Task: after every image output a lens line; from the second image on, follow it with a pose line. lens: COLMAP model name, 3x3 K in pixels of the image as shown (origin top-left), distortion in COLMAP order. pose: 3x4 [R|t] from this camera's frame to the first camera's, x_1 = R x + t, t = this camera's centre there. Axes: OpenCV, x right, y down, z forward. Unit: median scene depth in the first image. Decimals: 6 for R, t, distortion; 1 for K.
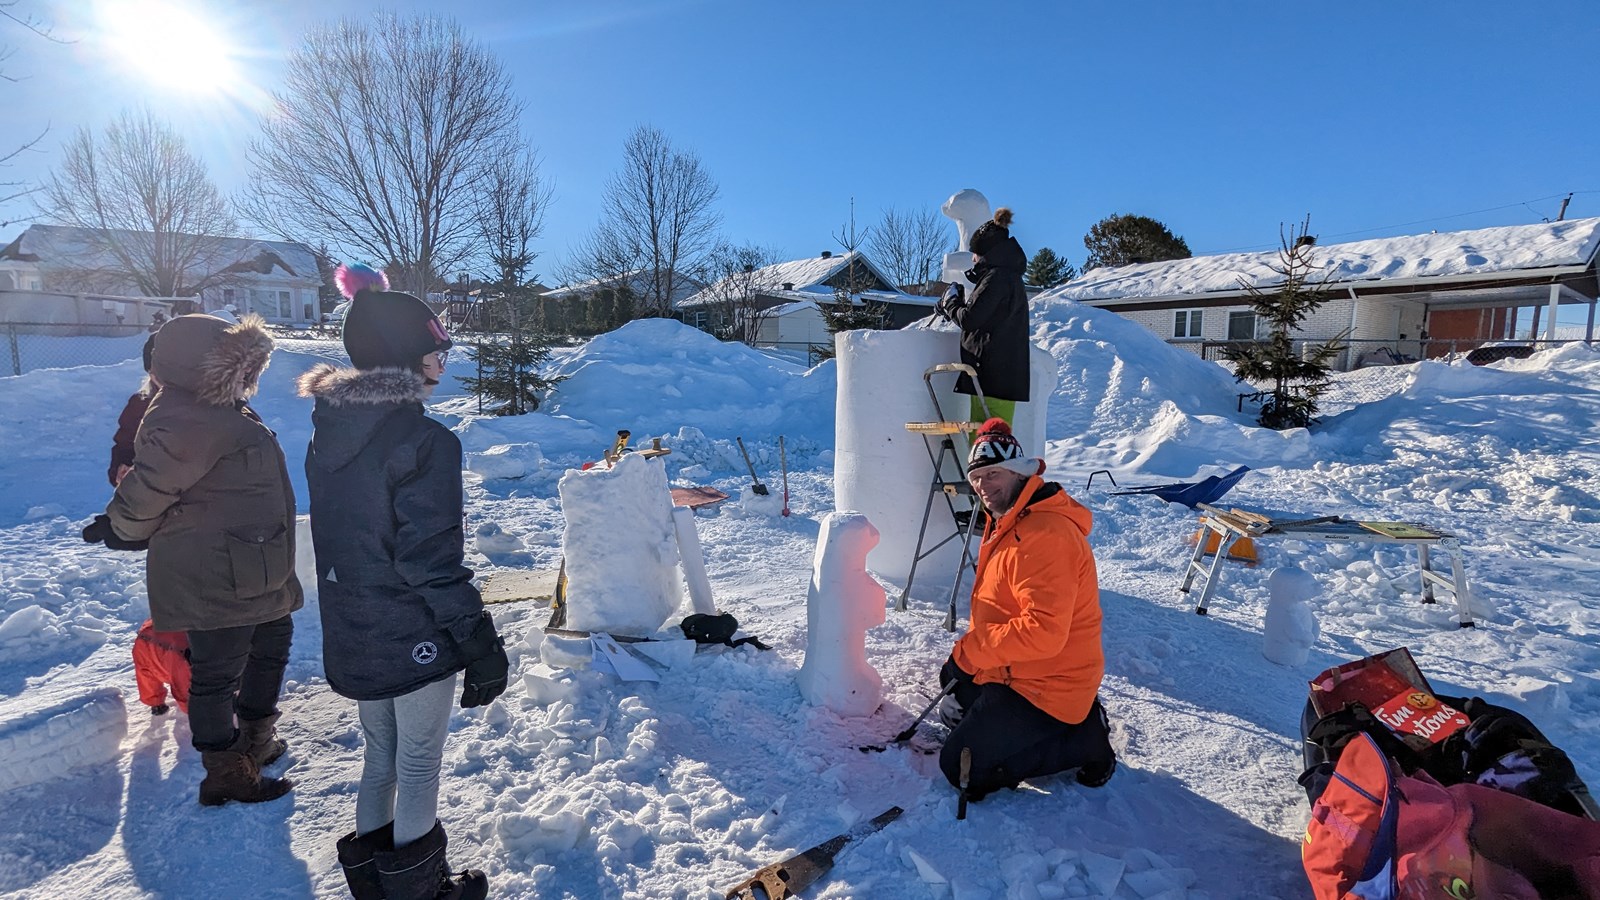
lens RADIAL K [[758.5, 0, 804.4], [0, 758.5, 455.8], [0, 0, 1]] dist [-0.000064, -0.000003]
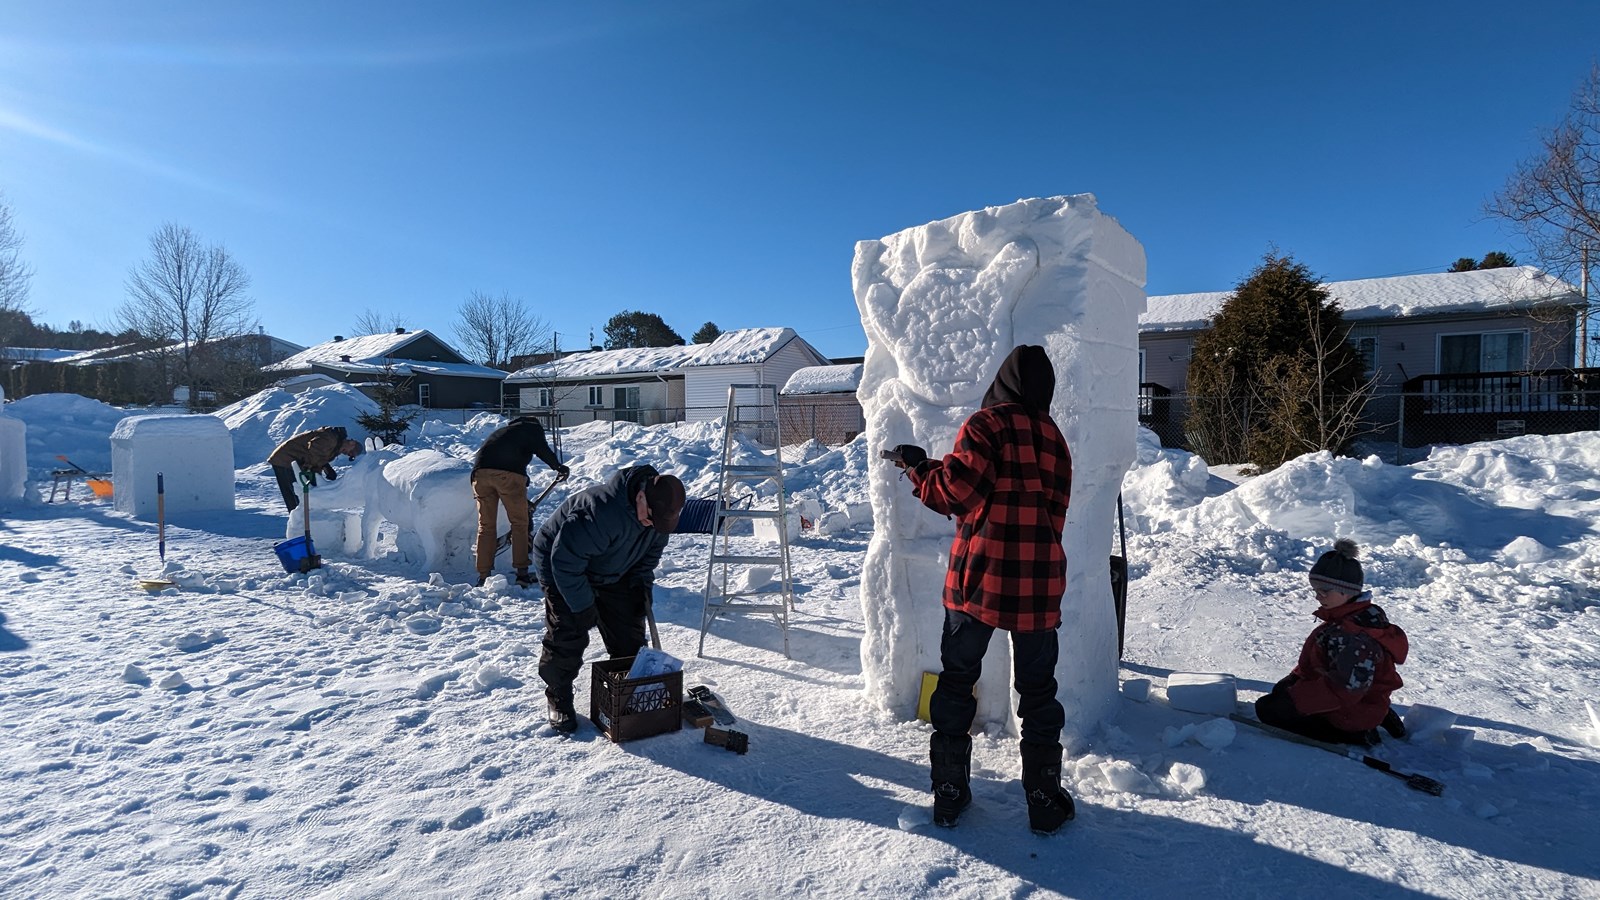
lens RADIAL K [[758.5, 0, 804.4], [0, 758.5, 455.8], [0, 0, 1]] dist [-0.000064, -0.000003]
pose [[0.944746, -0.018474, 0.327283, 0.316817], [0.044299, 0.996447, -0.071631, 0.049404], [-0.324797, 0.082172, 0.942207, -0.384123]]
